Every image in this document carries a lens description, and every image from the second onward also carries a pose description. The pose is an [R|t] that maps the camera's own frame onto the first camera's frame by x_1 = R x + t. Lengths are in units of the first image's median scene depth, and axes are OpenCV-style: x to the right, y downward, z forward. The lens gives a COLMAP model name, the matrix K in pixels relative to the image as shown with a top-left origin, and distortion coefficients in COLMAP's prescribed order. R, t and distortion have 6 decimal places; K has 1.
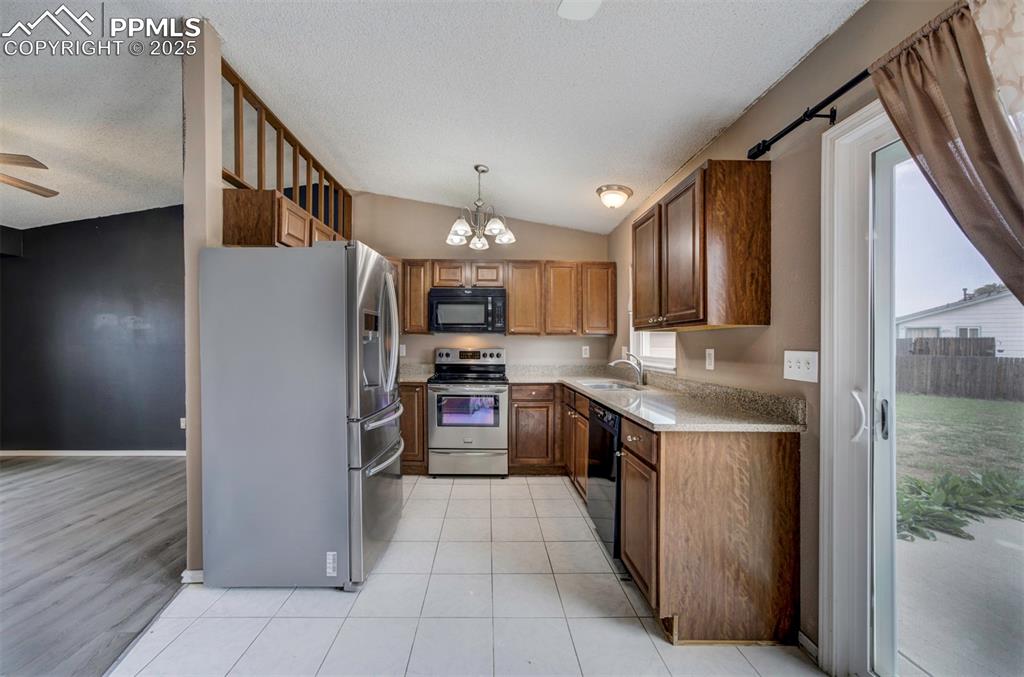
lens RADIAL K [[405.8, 0, 499.9], [0, 405.8, 343.9], [0, 0, 1]] dist [-0.018318, 0.015595]
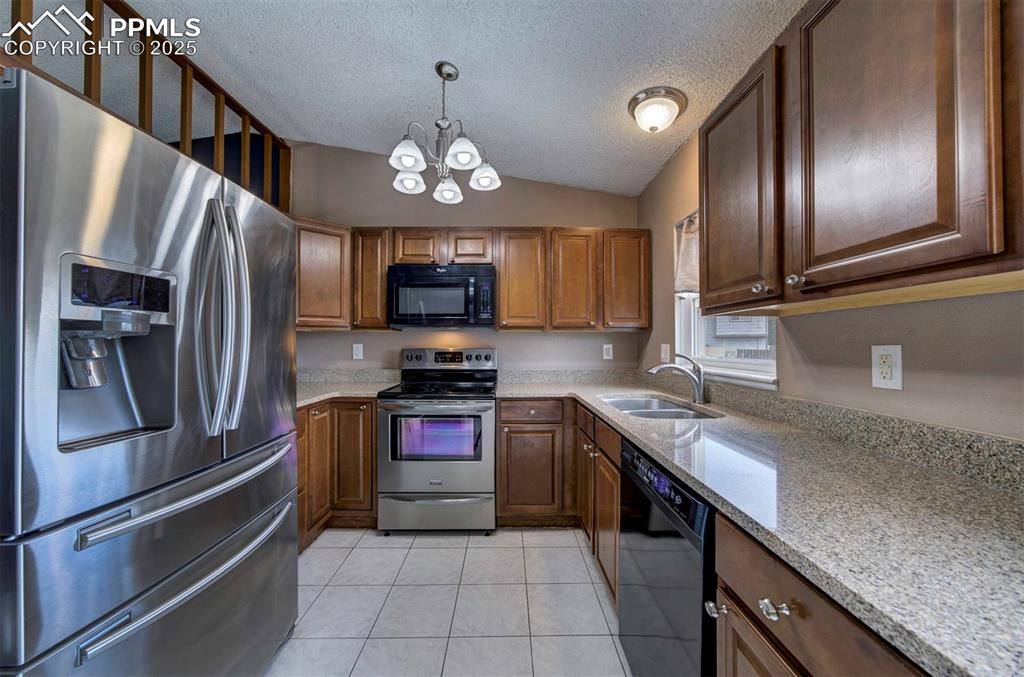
lens RADIAL K [[373.6, 0, 511.6], [0, 373.6, 341.5], [0, 0, 1]] dist [-0.041252, 0.000077]
pose [[0.999895, -0.007026, -0.012634, 0.056377], [0.006951, 0.999958, -0.006022, 0.004138], [0.012676, 0.005934, 0.999902, 0.365648]]
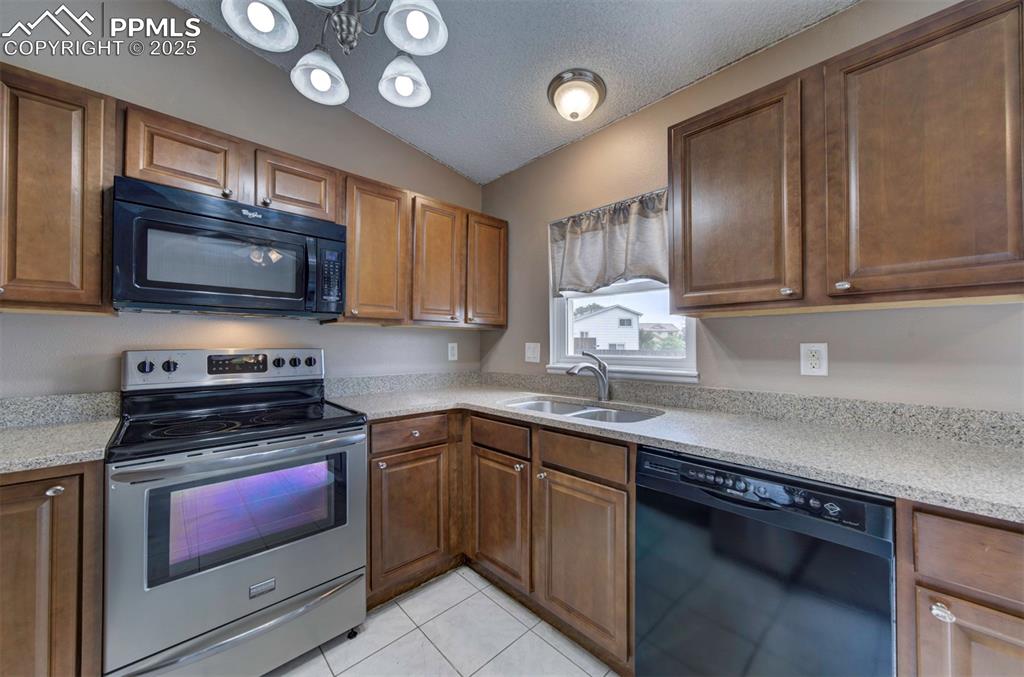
lens RADIAL K [[363.0, 0, 509.1], [0, 363.0, 339.6], [0, 0, 1]] dist [-0.000433, -0.000011]
pose [[0.738049, 0.002593, 0.674742, -0.141668], [0.003423, 0.999965, -0.007587, 0.005749], [-0.674738, 0.007909, 0.738015, 0.584076]]
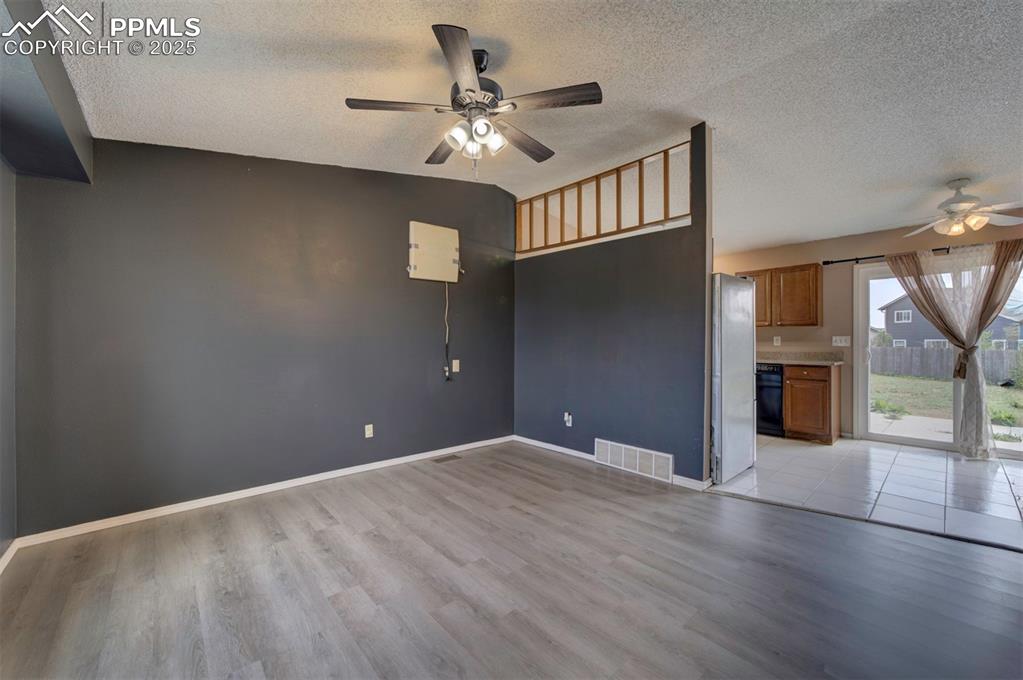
lens RADIAL K [[391.4, 0, 513.6], [0, 391.4, 342.1], [0, 0, 1]] dist [-0.000294, 0.000139]
pose [[0.741946, -0.012980, 0.670334, -1.352152], [0.011568, 0.999912, 0.006557, 0.007480], [-0.670360, 0.002890, 0.742030, 0.226141]]
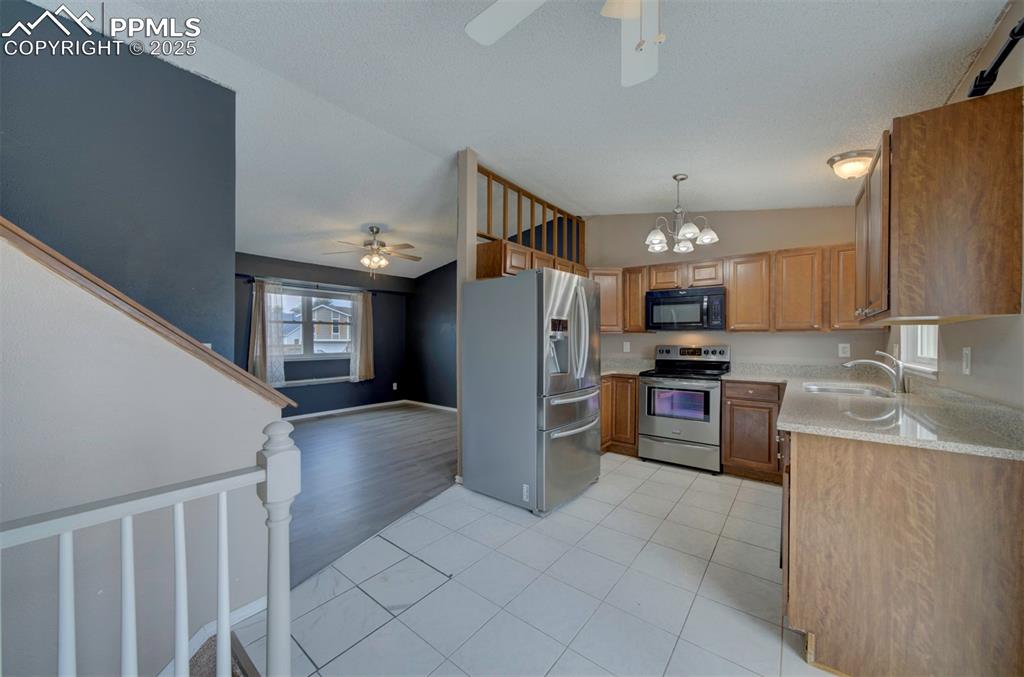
lens RADIAL K [[384.7, 0, 512.5], [0, 384.7, 339.7], [0, 0, 1]] dist [-0.001678, 0.003875]
pose [[0.780905, -0.004049, -0.624637, 0.211303], [0.001128, 0.999987, -0.005072, 0.000996], [0.624649, 0.003256, 0.780899, -0.057439]]
